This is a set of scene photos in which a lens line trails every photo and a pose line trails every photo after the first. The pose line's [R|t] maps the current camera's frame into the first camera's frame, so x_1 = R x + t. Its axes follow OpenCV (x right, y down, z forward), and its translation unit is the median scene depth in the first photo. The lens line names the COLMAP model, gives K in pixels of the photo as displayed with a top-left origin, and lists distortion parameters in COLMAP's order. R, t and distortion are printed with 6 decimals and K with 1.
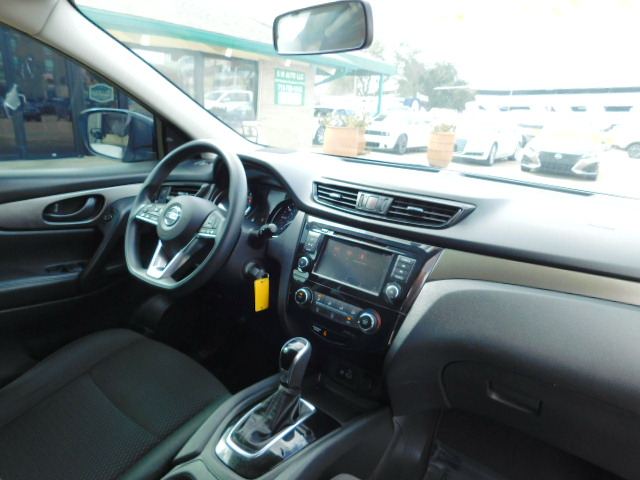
lens RADIAL K [[424.2, 0, 321.1], [0, 424.2, 235.1], [0, 0, 1]] dist [-0.062614, 0.050568]
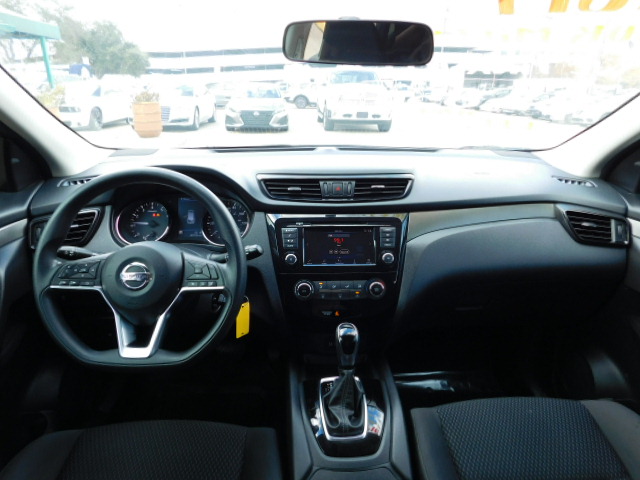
lens RADIAL K [[424.2, 0, 320.2], [0, 424.2, 240.6], [0, 0, 1]] dist [-0.062614, 0.050568]
pose [[0.763583, -0.273790, 0.584790, -0.385382], [0.219649, 0.961783, 0.163489, -0.087783], [-0.607203, 0.003611, 0.794539, 0.093917]]
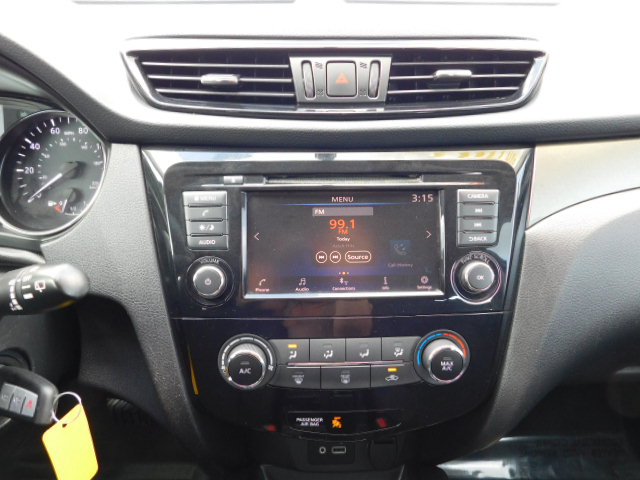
lens RADIAL K [[523.0, 0, 324.2], [0, 523.0, 240.6], [0, 0, 1]] dist [-0.011364, -0.002643]
pose [[0.762161, -0.353066, 0.542637, -0.133676], [0.216812, 0.928997, 0.299928, -0.054932], [-0.610003, -0.110943, 0.784594, 0.392366]]
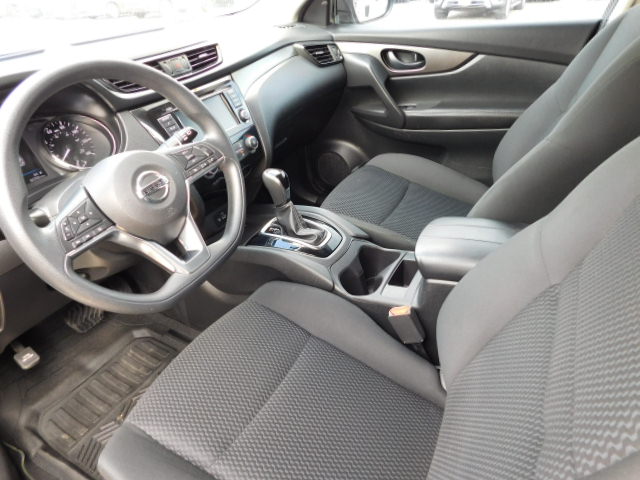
lens RADIAL K [[424.2, 0, 318.1], [0, 424.2, 238.6], [0, 0, 1]] dist [-0.062614, 0.050568]
pose [[-0.161609, -0.582527, 0.796583, -0.681330], [0.328759, 0.729305, 0.600026, -0.179320], [-0.930484, 0.358854, 0.073649, 0.476506]]
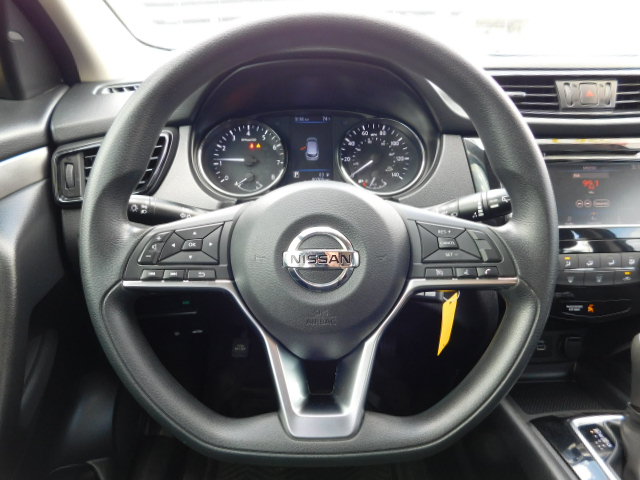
lens RADIAL K [[424.2, 0, 322.6], [0, 424.2, 239.9], [0, 0, 1]] dist [-0.062614, 0.050568]
pose [[0.758866, -0.337047, 0.557245, -0.391232], [0.228078, 0.939014, 0.257358, -0.078698], [-0.610003, -0.068205, 0.789459, 0.470638]]
